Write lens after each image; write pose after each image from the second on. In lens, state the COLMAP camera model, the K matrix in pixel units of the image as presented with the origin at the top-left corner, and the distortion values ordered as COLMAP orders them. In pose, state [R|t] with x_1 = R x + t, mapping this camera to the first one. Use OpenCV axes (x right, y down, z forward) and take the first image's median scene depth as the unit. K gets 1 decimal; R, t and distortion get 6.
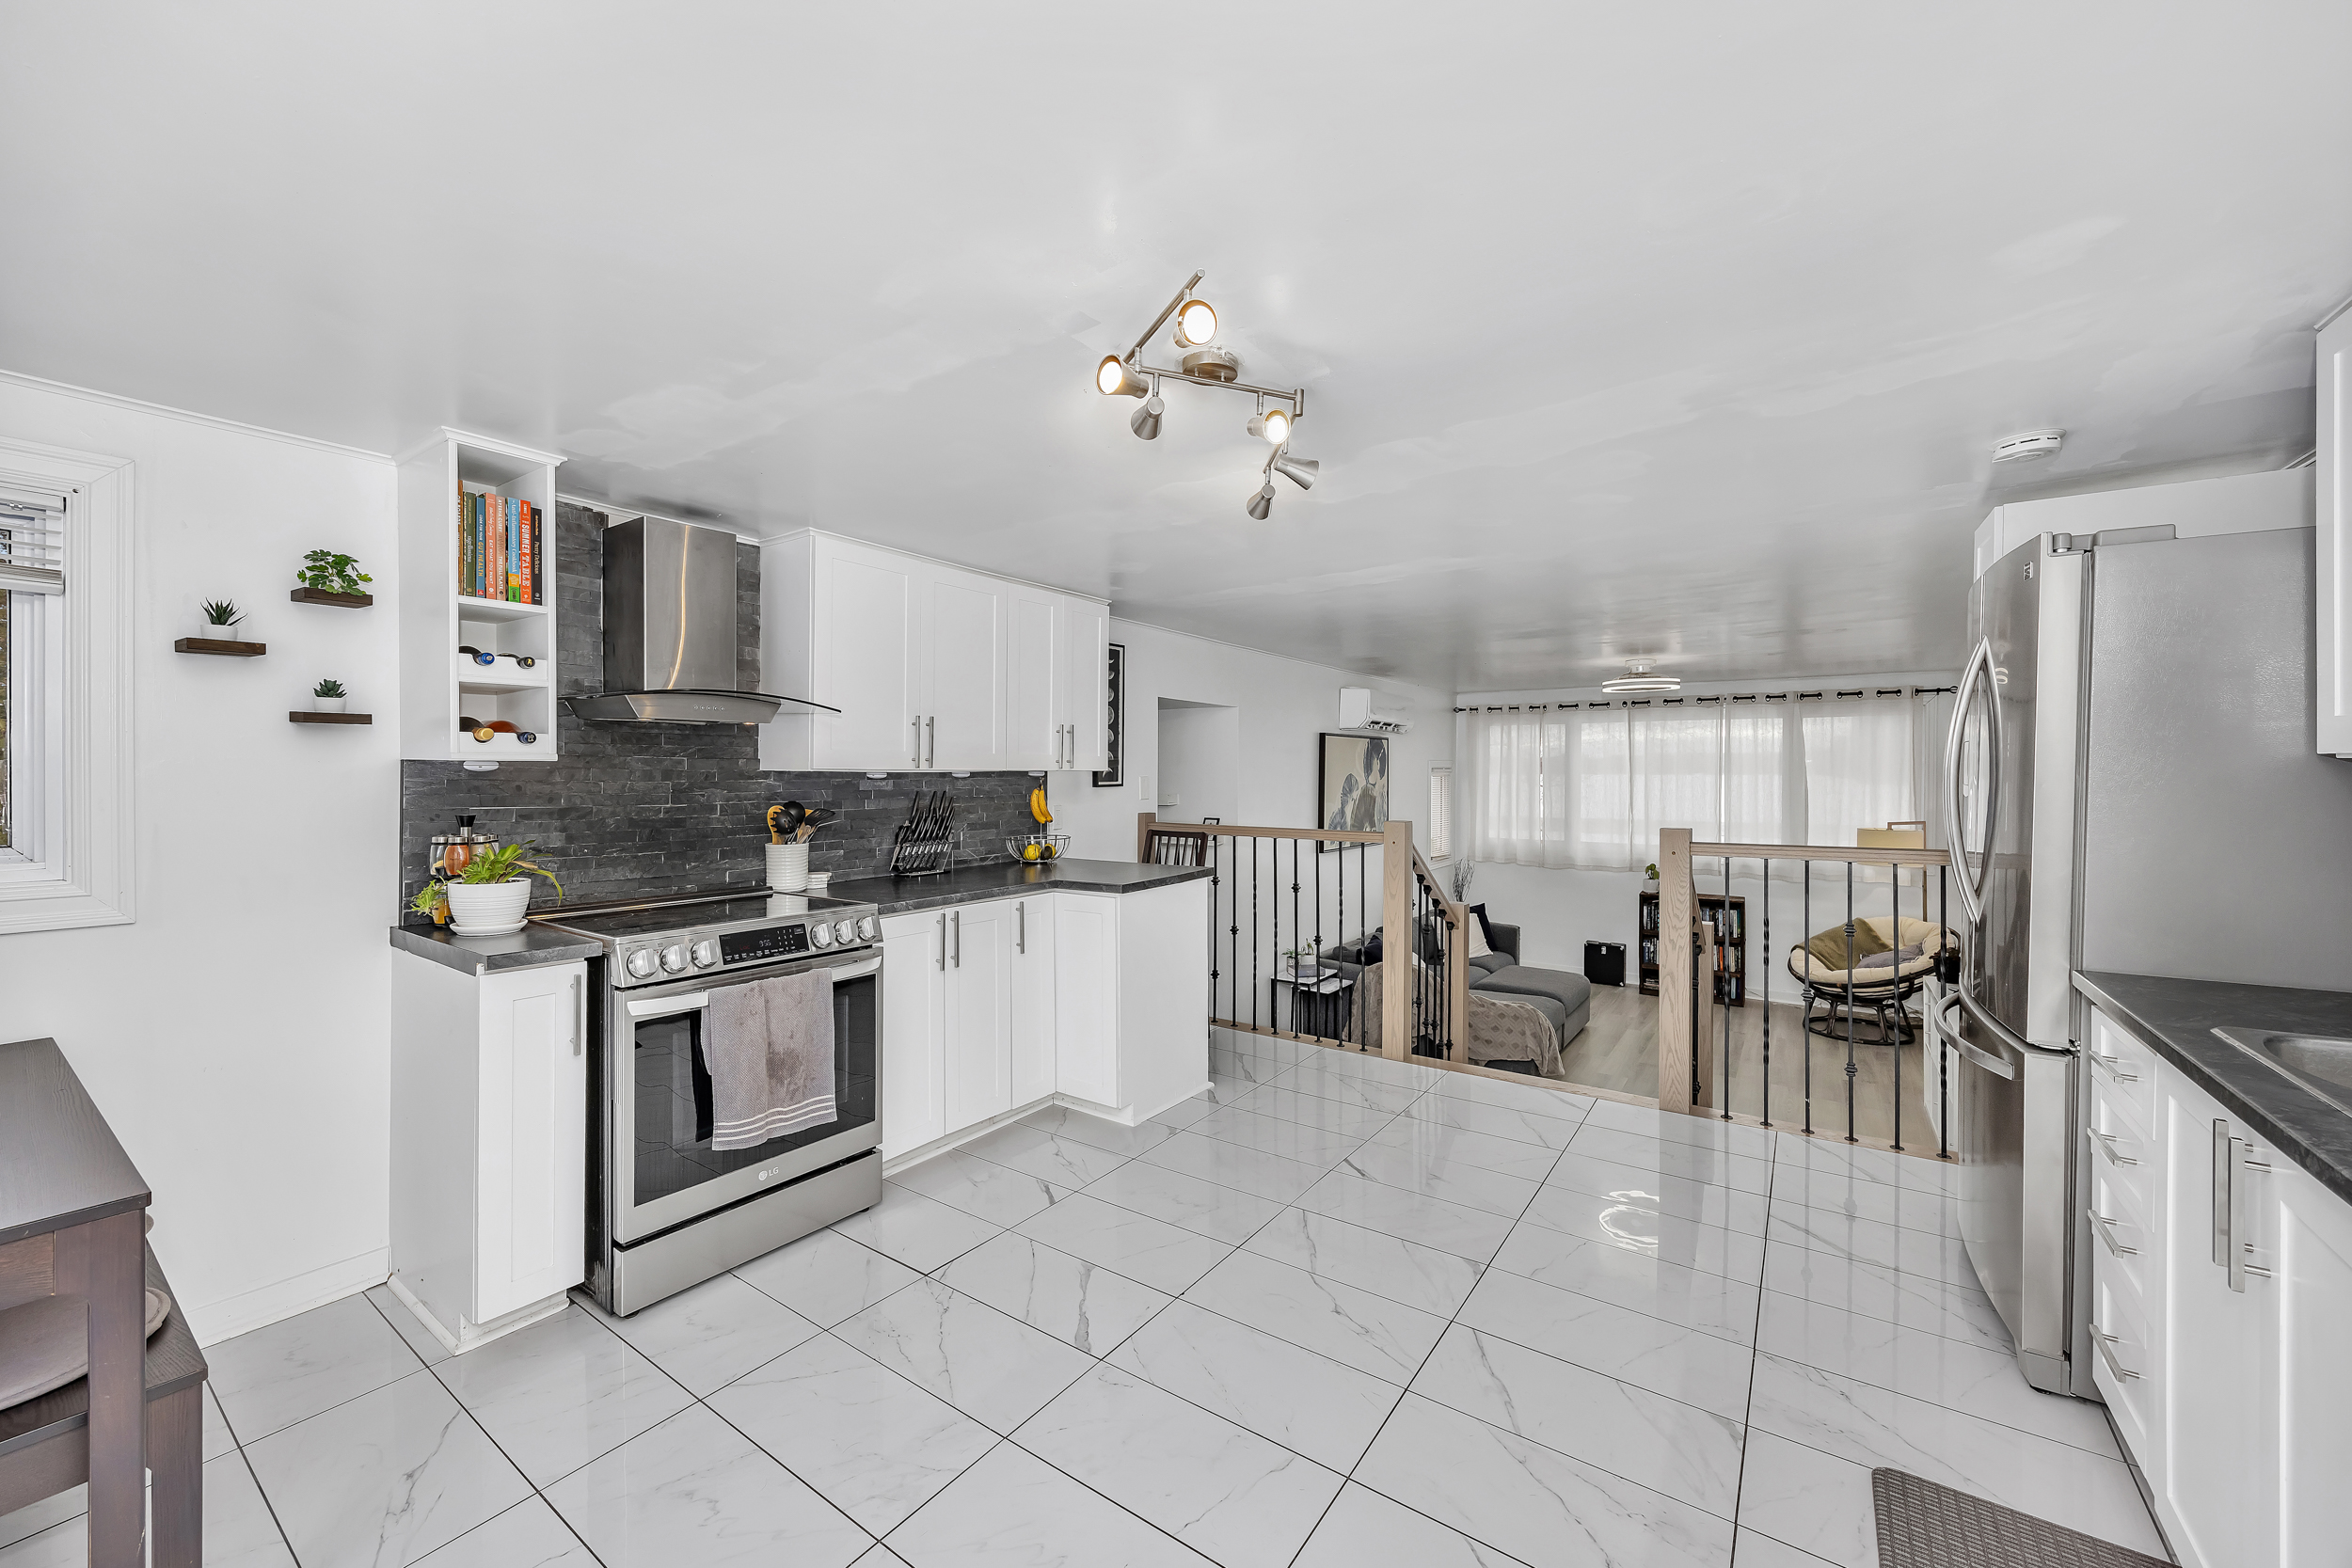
lens RADIAL K [[954.4, 0, 1172.3], [0, 954.4, 776.0], [0, 0, 1]] dist [0.001675, 0.000148]
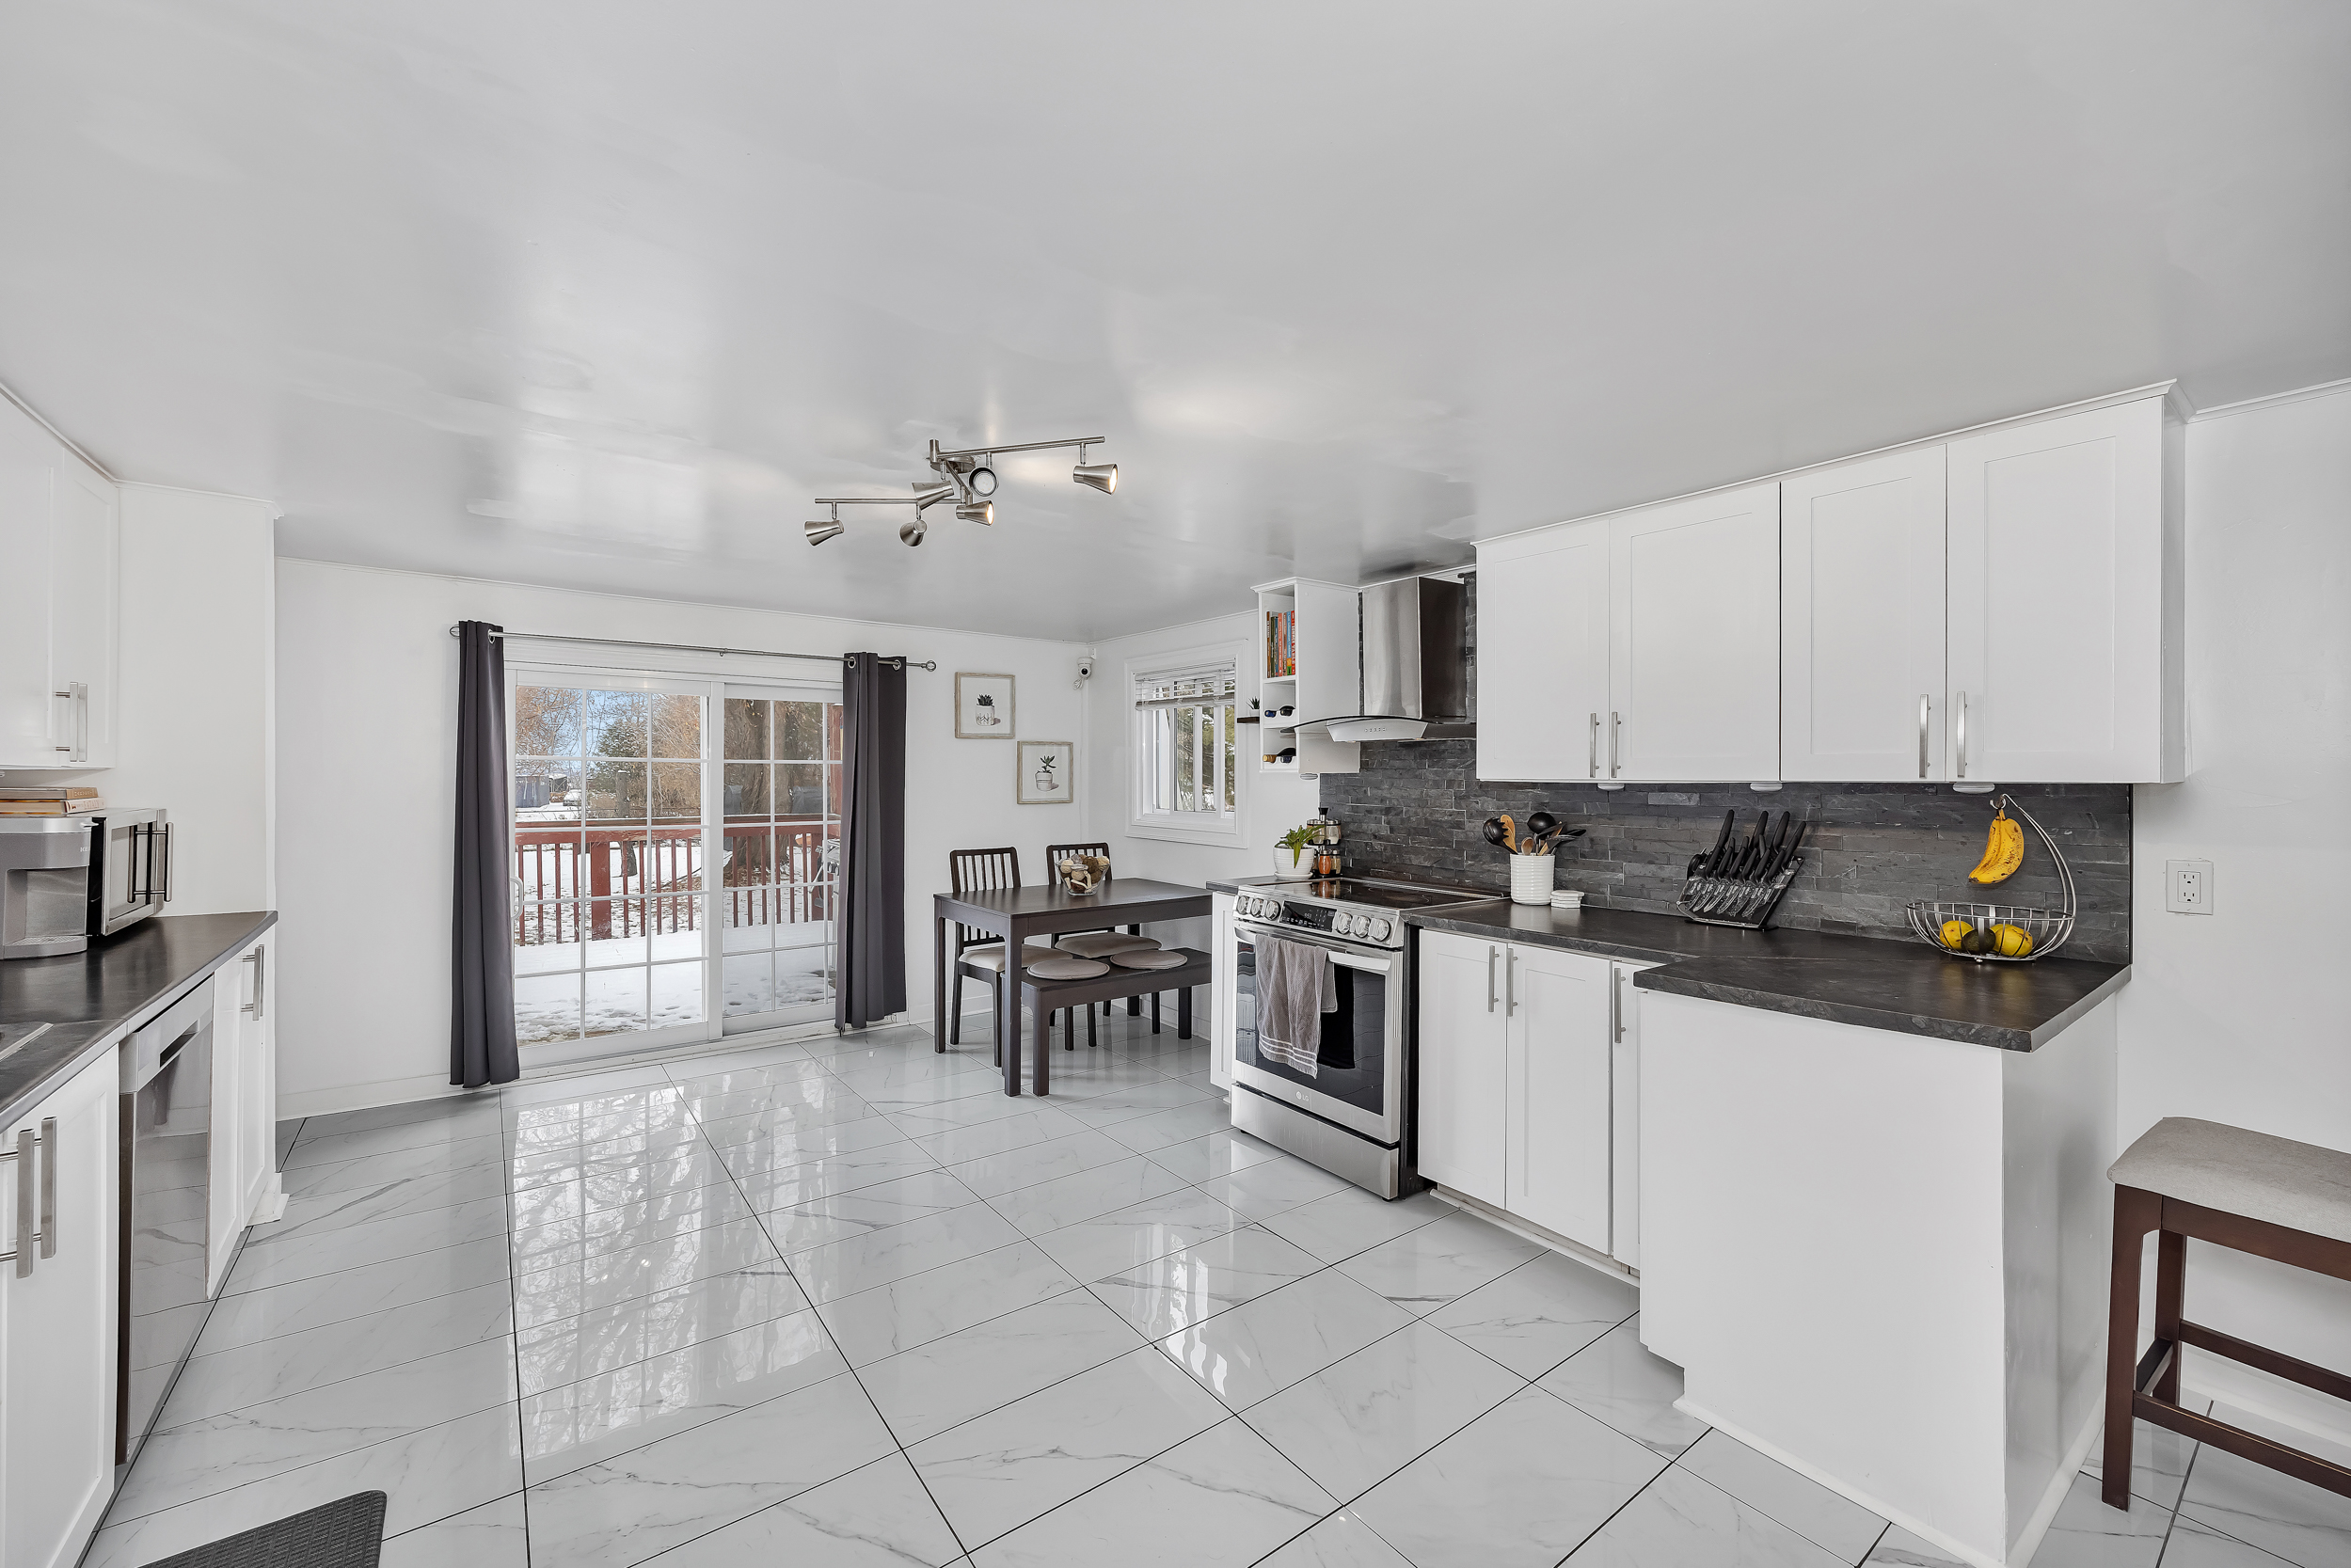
lens RADIAL K [[937.0, 0, 1147.7], [0, 937.0, 770.2], [0, 0, 1]] dist [-0.001298, 0.000052]
pose [[-0.345865, -0.010852, -0.938222, 0.638595], [-0.008189, 0.999930, -0.008547, -0.004788], [0.938249, 0.004727, -0.345929, 0.961809]]
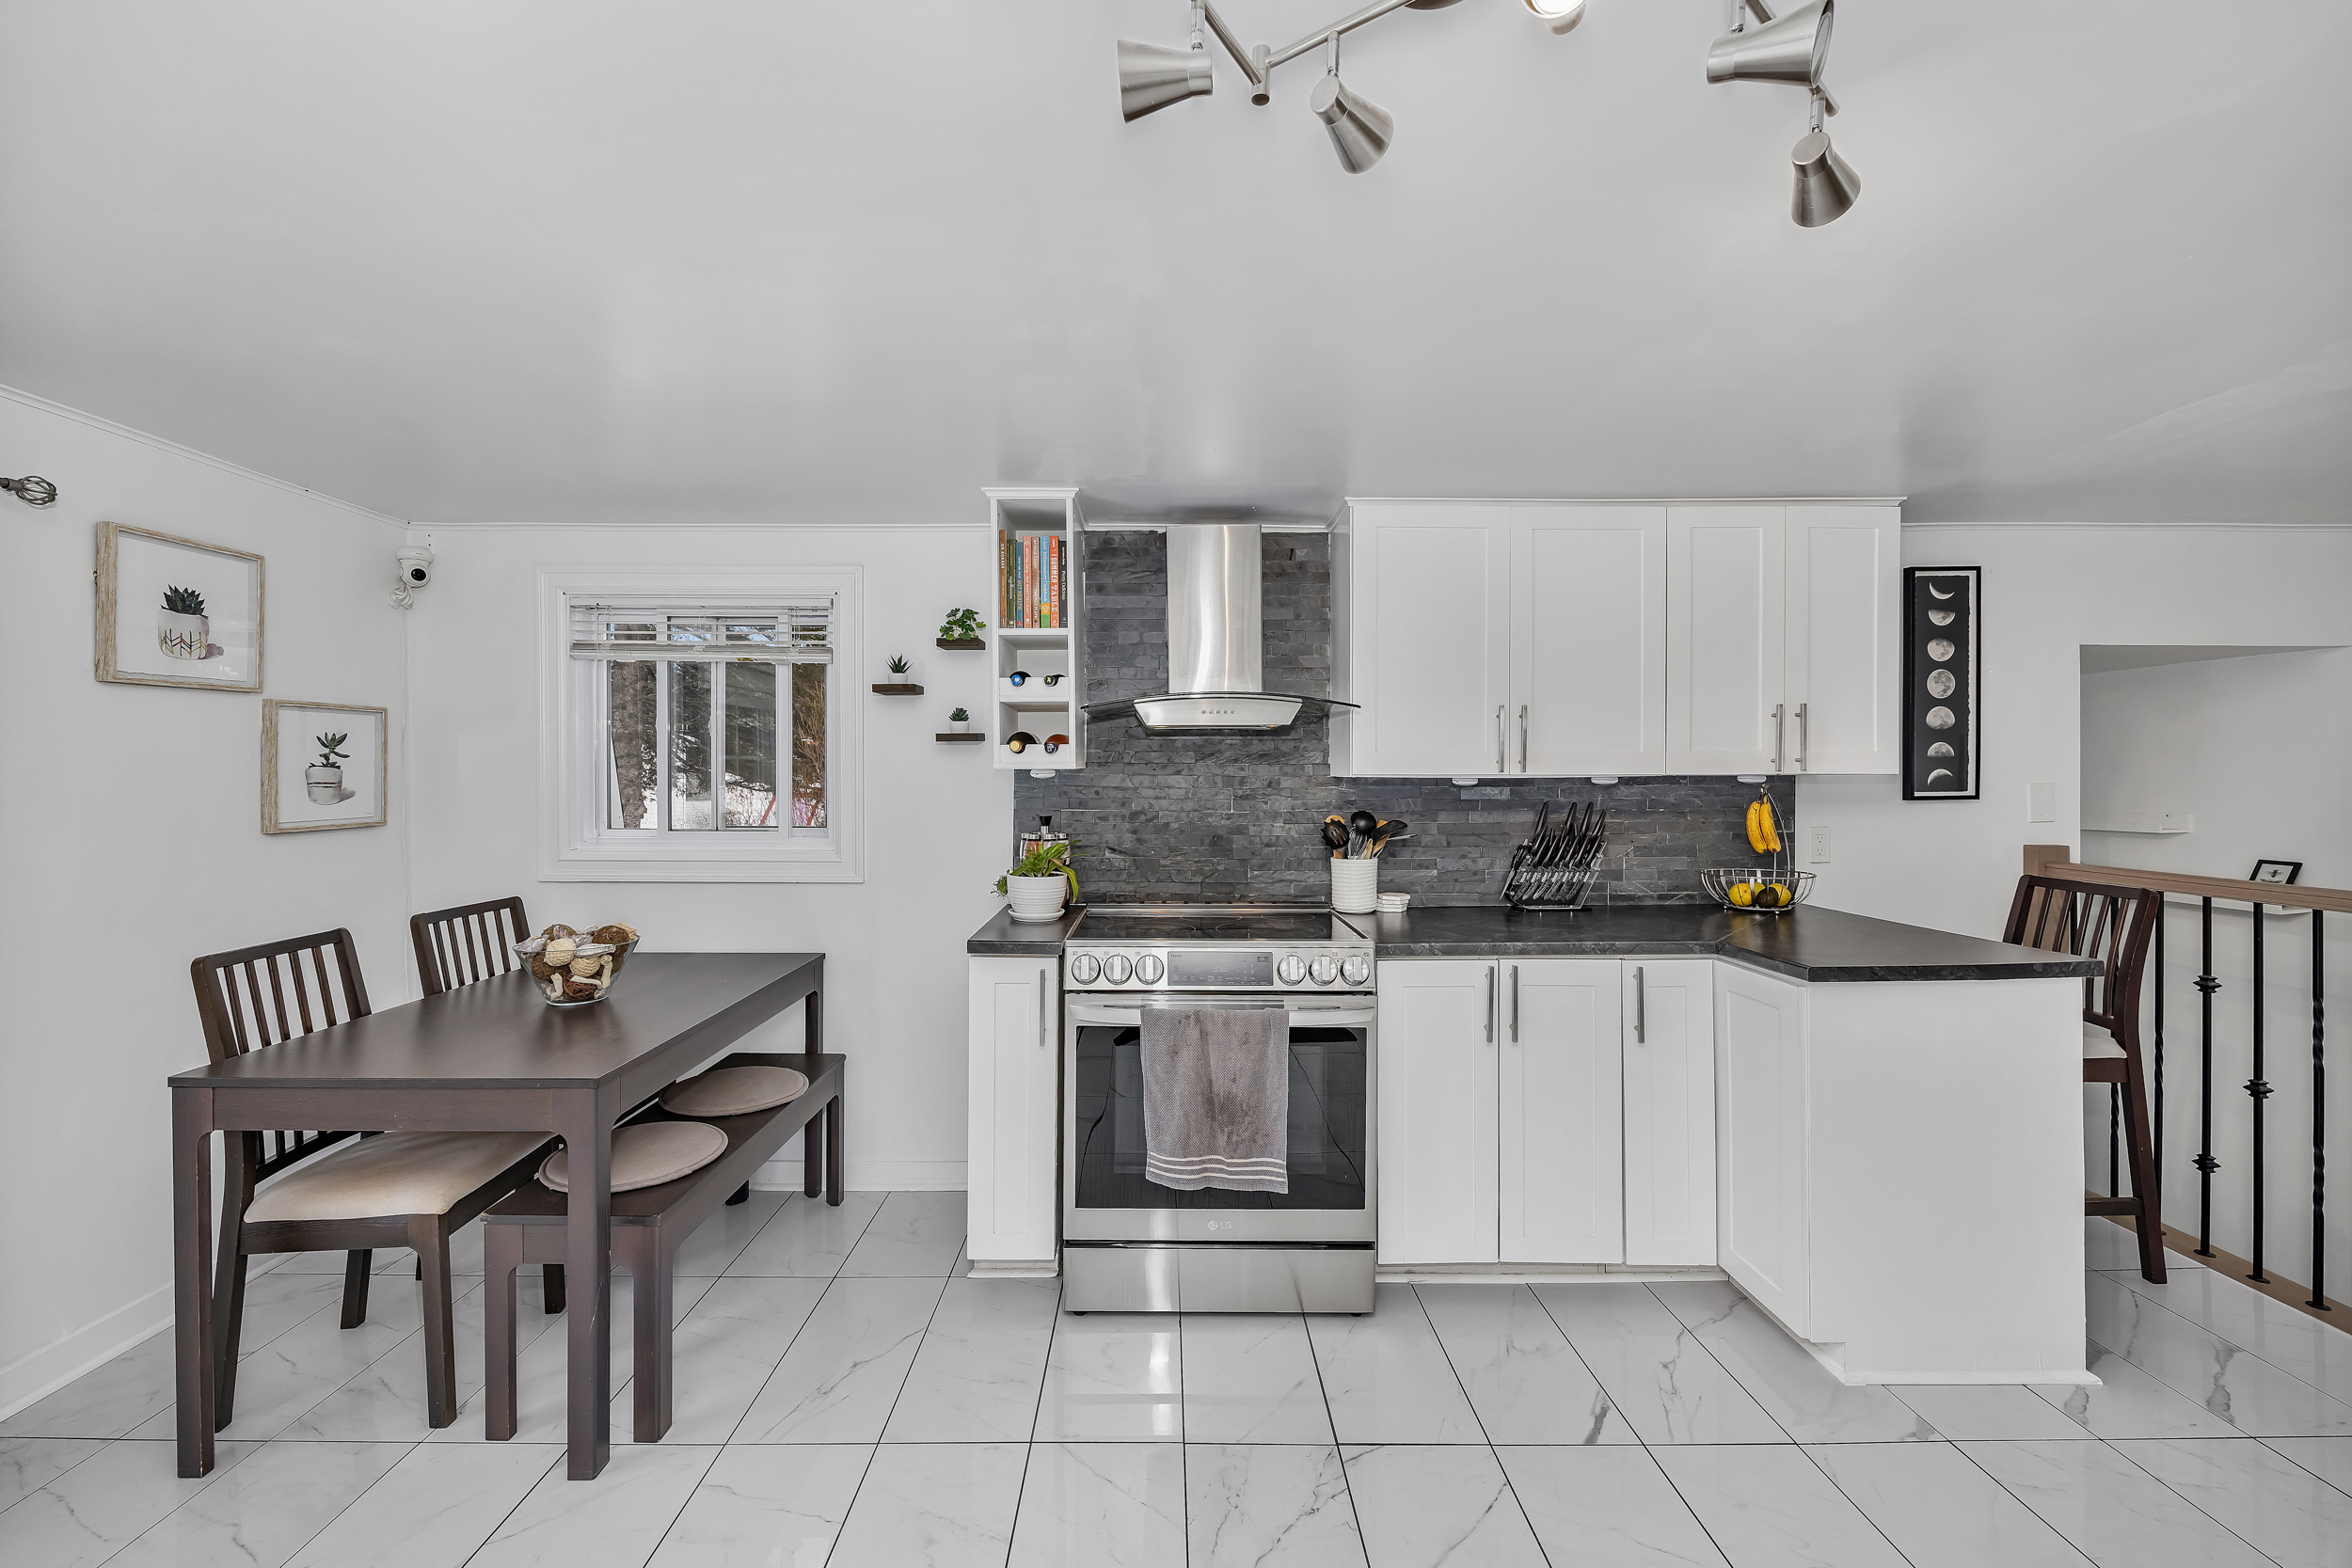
lens RADIAL K [[919.6, 0, 1132.0], [0, 919.6, 776.4], [0, 0, 1]] dist [-0.001572, -0.000293]
pose [[0.561027, -0.002232, -0.827794, 0.192417], [-0.000328, 0.999996, -0.002919, -0.002990], [0.827797, 0.001910, 0.561024, 0.345124]]
